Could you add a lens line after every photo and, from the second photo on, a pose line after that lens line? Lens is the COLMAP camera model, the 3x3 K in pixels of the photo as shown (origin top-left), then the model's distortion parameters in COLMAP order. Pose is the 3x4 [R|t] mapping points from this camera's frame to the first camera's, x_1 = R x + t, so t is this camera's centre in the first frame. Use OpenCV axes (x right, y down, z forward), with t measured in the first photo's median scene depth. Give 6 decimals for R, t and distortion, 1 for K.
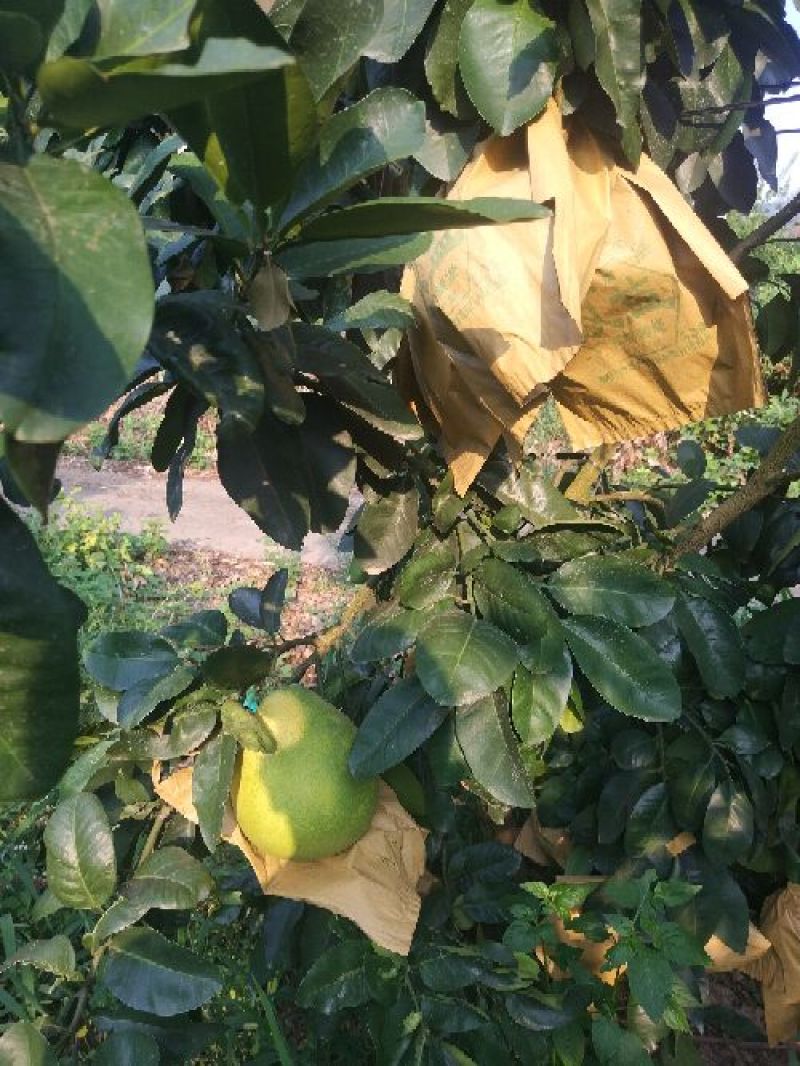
lens RADIAL K [[717.4, 0, 400.0], [0, 717.4, 533.0], [0, 0, 1]] dist [0.001152, 0.000504]
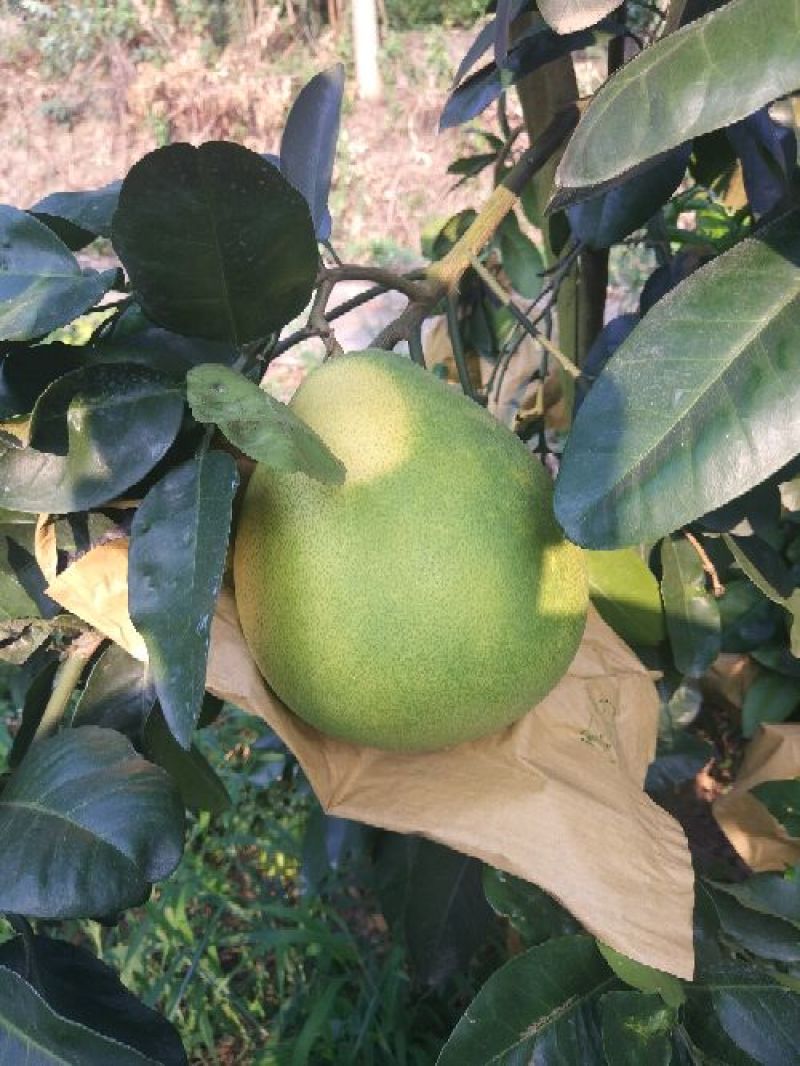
lens RADIAL K [[717.4, 0, 400.0], [0, 717.4, 533.0], [0, 0, 1]] dist [0.001152, 0.000504]
pose [[0.999034, -0.013437, -0.041829, -0.125035], [0.022299, 0.975415, 0.219245, 0.241303], [0.037855, -0.219966, 0.974773, 0.620281]]
